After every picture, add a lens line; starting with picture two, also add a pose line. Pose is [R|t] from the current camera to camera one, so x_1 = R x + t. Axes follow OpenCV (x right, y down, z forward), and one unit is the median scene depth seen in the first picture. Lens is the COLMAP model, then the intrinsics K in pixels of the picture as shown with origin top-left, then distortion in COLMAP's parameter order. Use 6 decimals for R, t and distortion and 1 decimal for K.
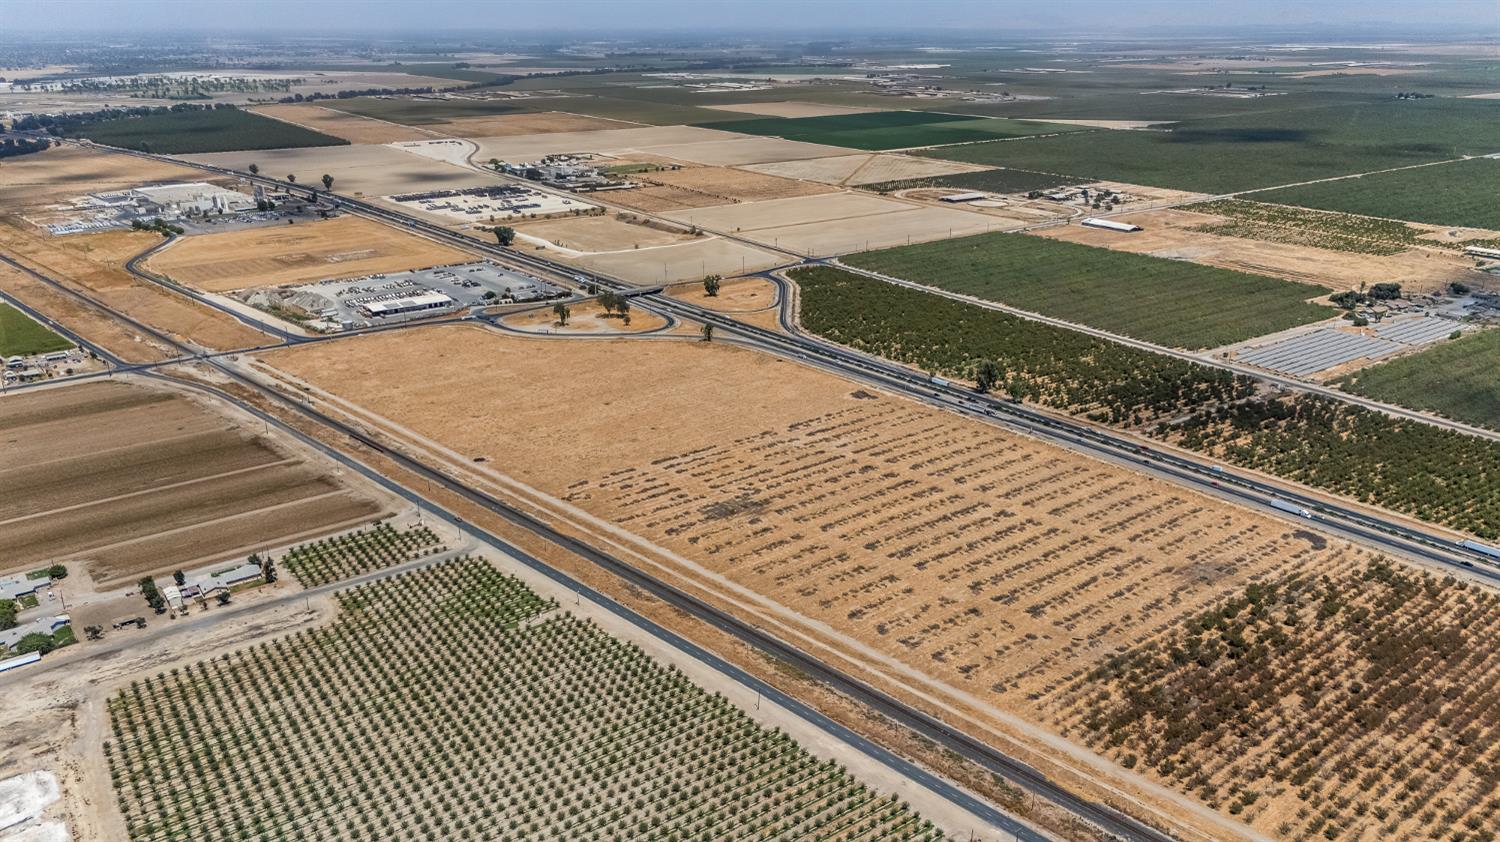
lens RADIAL K [[1103.4, 0, 750.0], [0, 1103.4, 421.0], [0, 0, 1]] dist [0.081625, -0.082348]
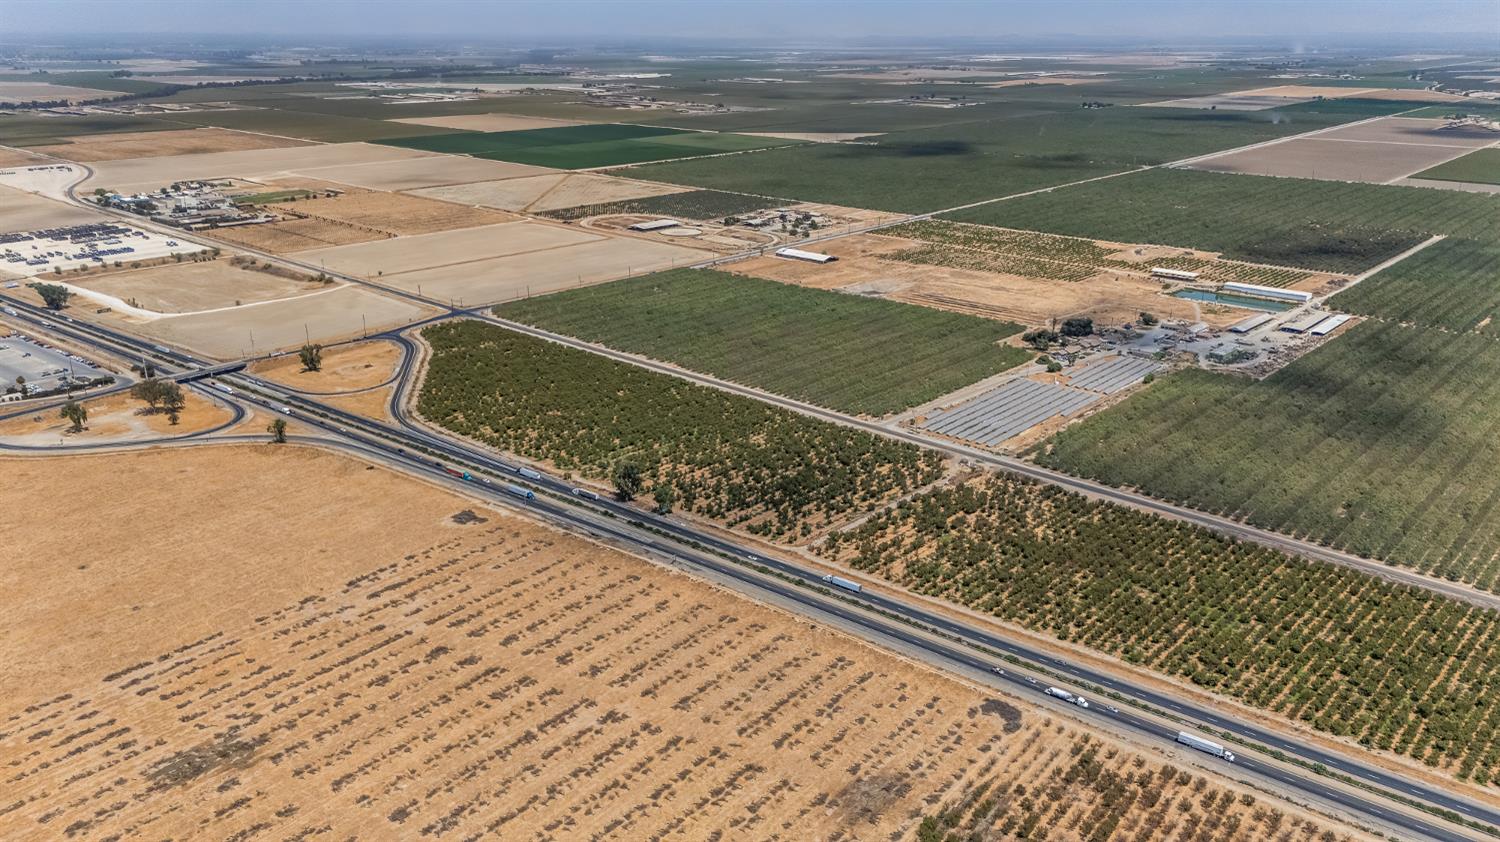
lens RADIAL K [[1103.4, 0, 750.0], [0, 1103.4, 421.0], [0, 0, 1]] dist [0.081625, -0.082348]
pose [[0.974929, -0.070316, 0.211114, 0.127464], [0.071572, 0.997434, 0.001696, -0.072958], [-0.210692, 0.013456, 0.977460, 0.199366]]
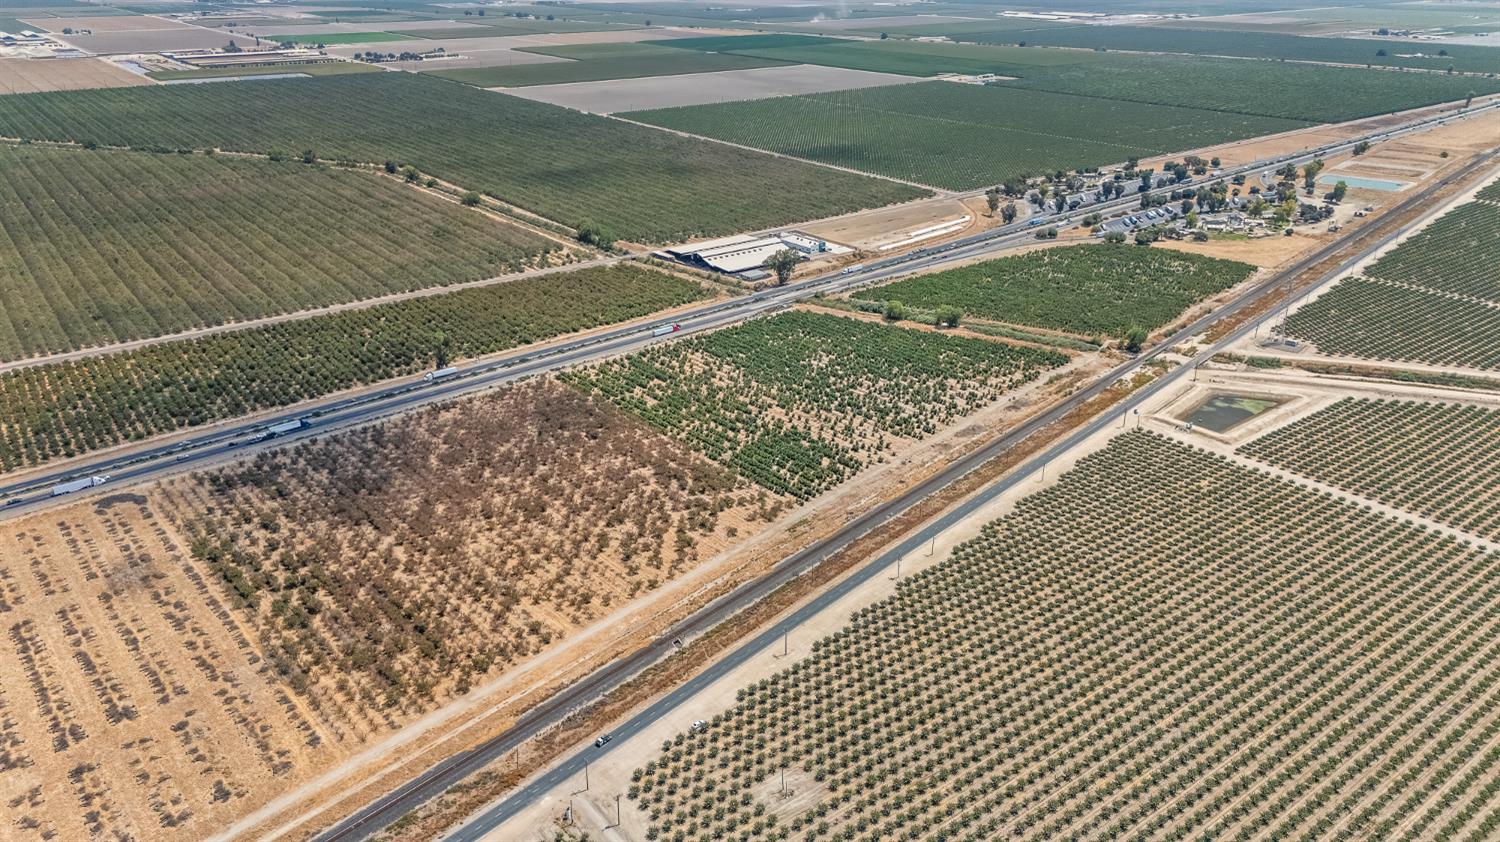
lens RADIAL K [[1103.4, 0, 750.0], [0, 1103.4, 421.0], [0, 0, 1]] dist [0.081625, -0.082348]
pose [[-0.042269, -0.387537, 0.920885, -0.217930], [0.342256, 0.860324, 0.377761, -0.078780], [-0.938656, 0.331146, 0.096272, 0.287152]]
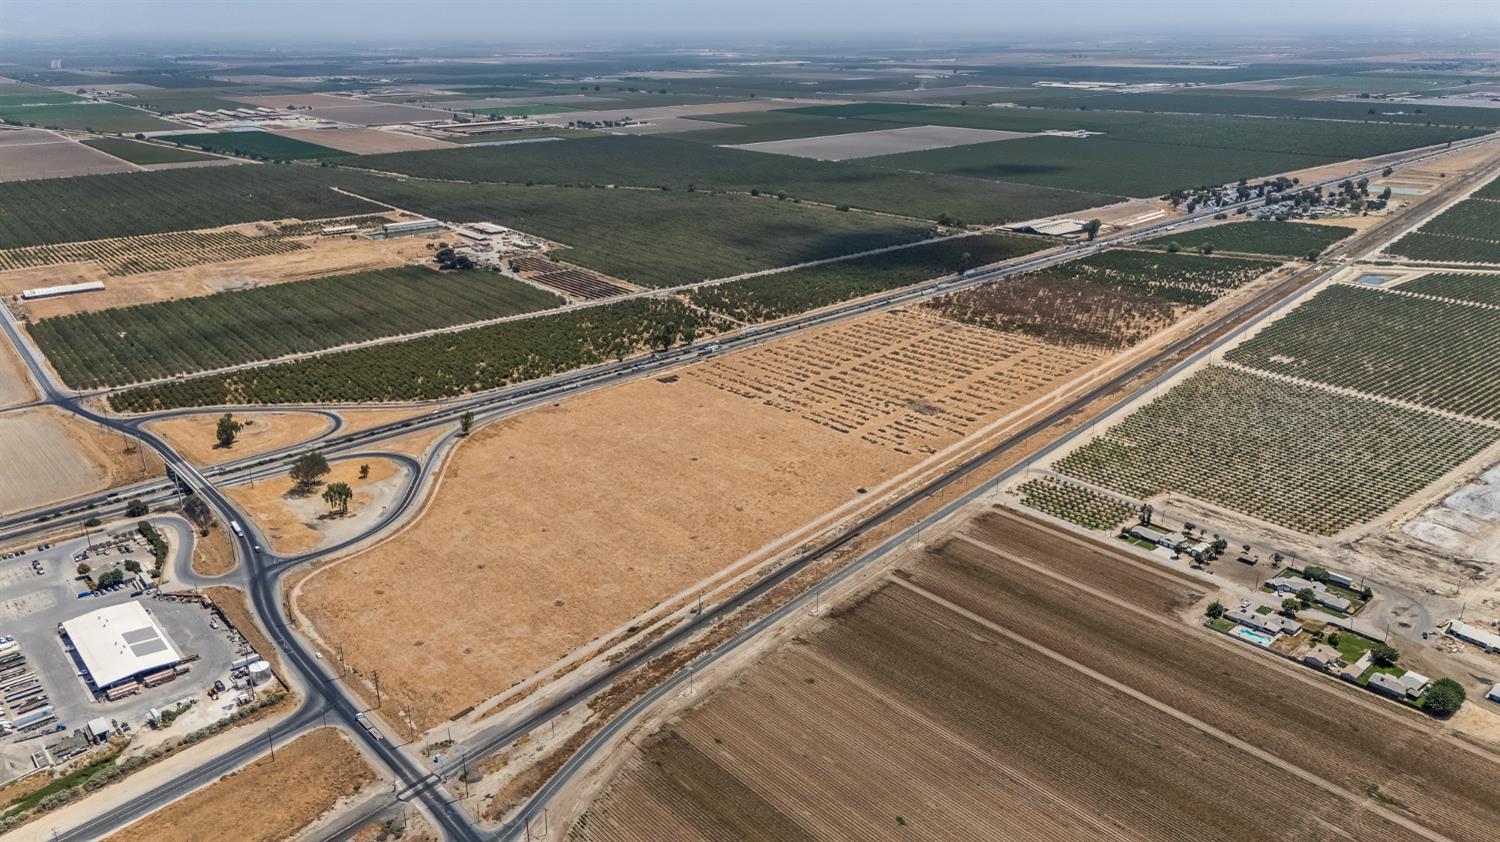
lens RADIAL K [[1103.4, 0, 750.0], [0, 1103.4, 421.0], [0, 0, 1]] dist [0.081625, -0.082348]
pose [[-0.073277, -0.334448, 0.939561, -0.958191], [0.348341, 0.874176, 0.338341, -0.330168], [-0.934499, 0.352081, 0.052445, 0.825615]]
